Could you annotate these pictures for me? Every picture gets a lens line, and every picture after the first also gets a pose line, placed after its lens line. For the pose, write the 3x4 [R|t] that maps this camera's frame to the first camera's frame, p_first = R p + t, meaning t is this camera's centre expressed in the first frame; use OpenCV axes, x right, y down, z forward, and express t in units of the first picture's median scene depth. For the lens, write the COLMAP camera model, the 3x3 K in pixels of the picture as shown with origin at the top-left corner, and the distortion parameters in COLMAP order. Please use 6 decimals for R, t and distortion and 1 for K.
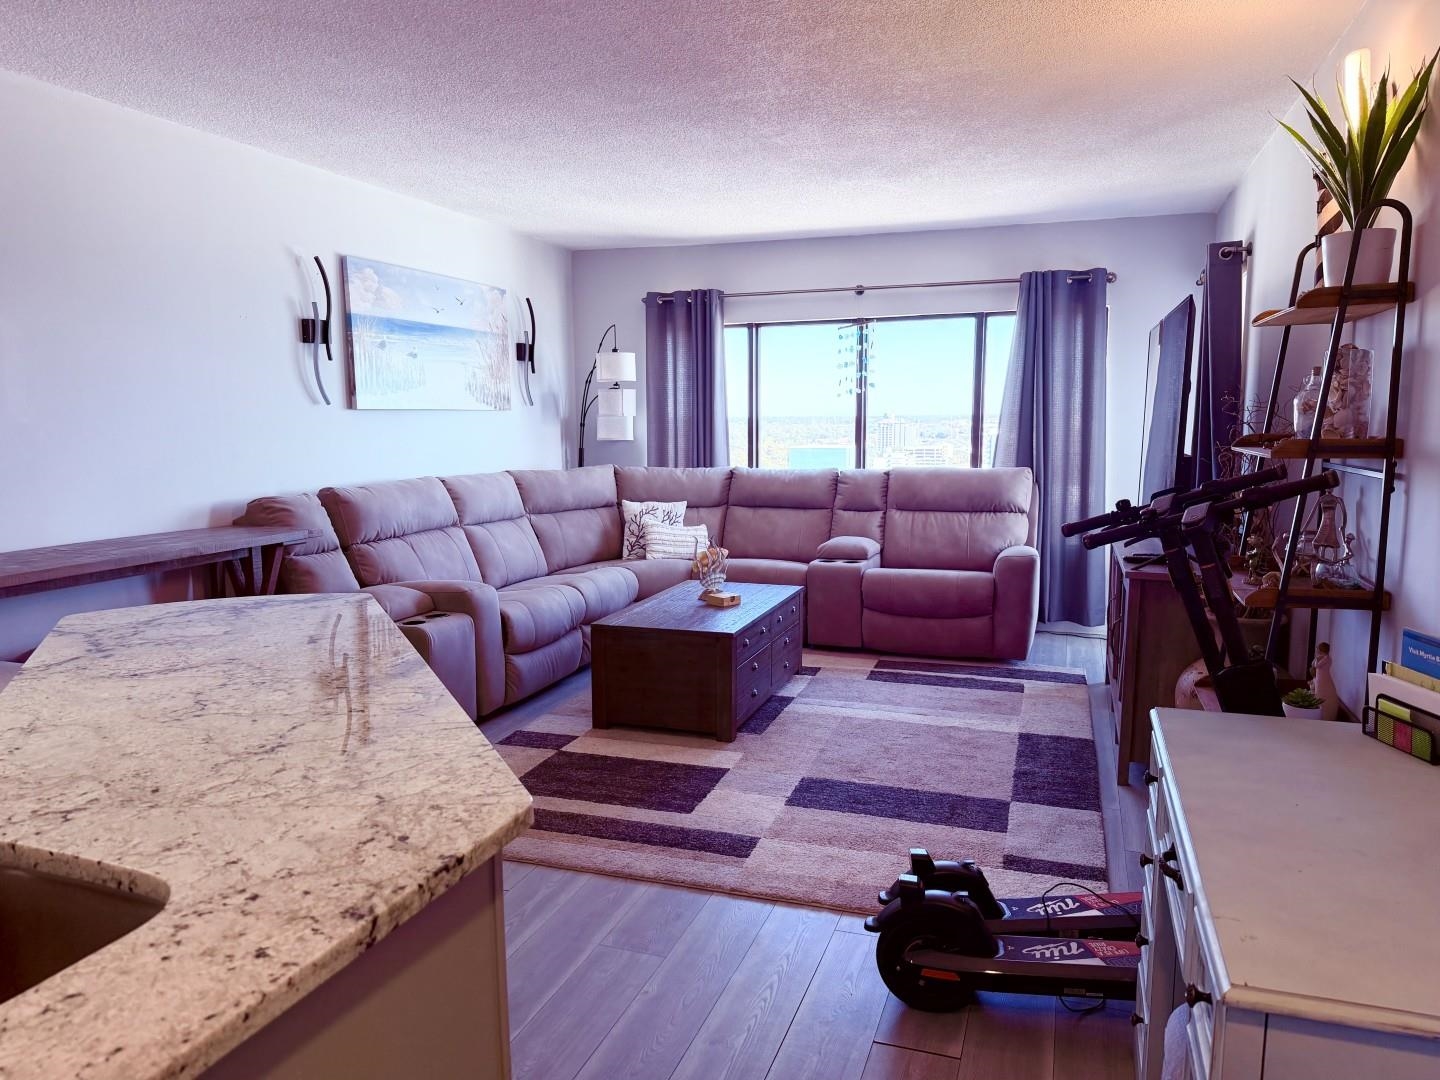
lens RADIAL K [[1006.8, 0, 720.0], [0, 1006.8, 540.0], [0, 0, 1]] dist [0.128147, -0.207045]
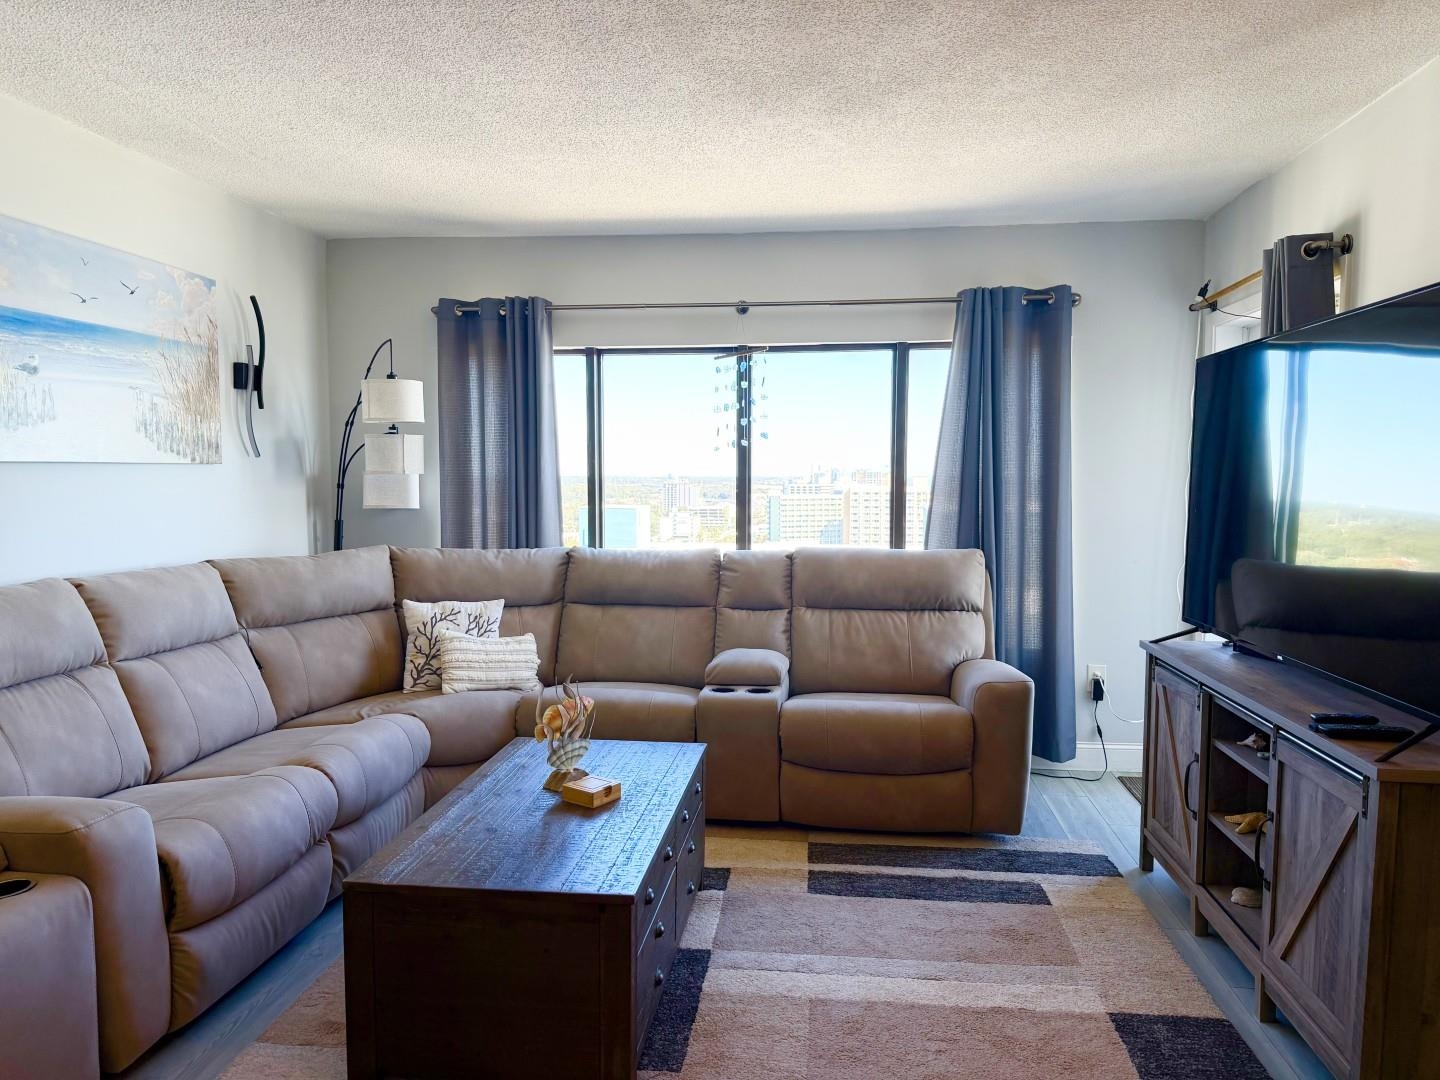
lens RADIAL K [[1006.8, 0, 720.0], [0, 1006.8, 540.0], [0, 0, 1]] dist [0.128147, -0.207045]
pose [[0.977712, -0.005748, 0.209873, -0.035572], [0.017986, 0.998243, -0.056450, -0.039546], [-0.209180, 0.058966, 0.976098, 0.319520]]
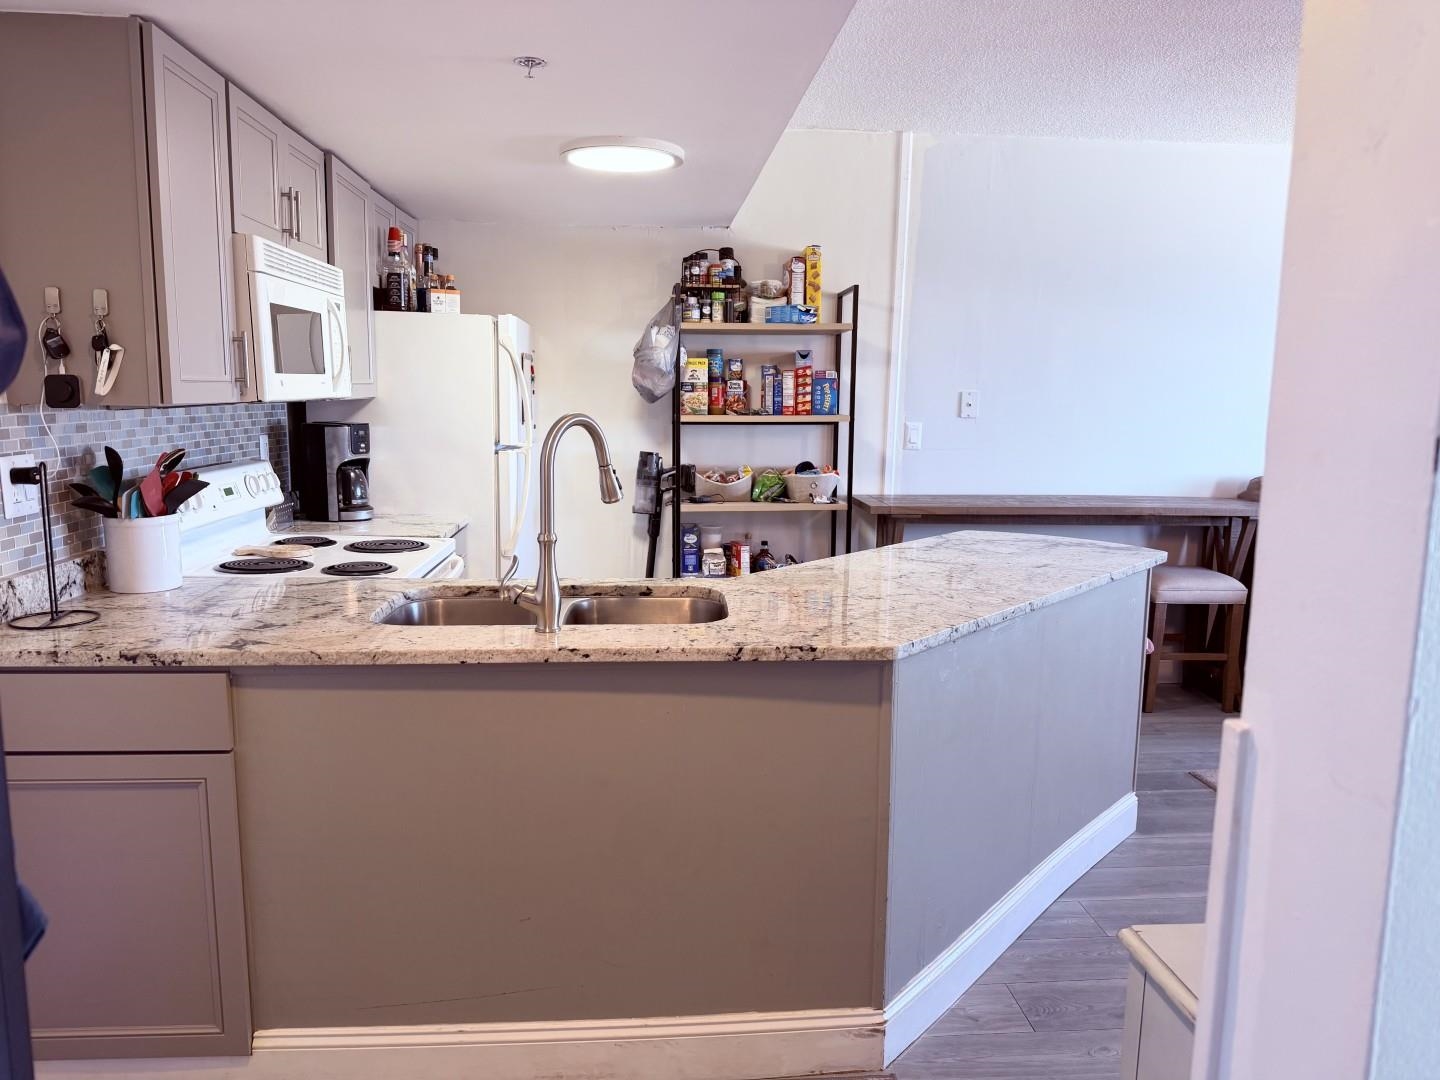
lens RADIAL K [[1006.8, 0, 720.0], [0, 1006.8, 540.0], [0, 0, 1]] dist [0.128147, -0.207045]
pose [[0.388201, 0.138616, -0.911090, 0.240011], [-0.126205, 0.987305, 0.096438, -0.003799], [0.912892, 0.077547, 0.400768, 0.027609]]
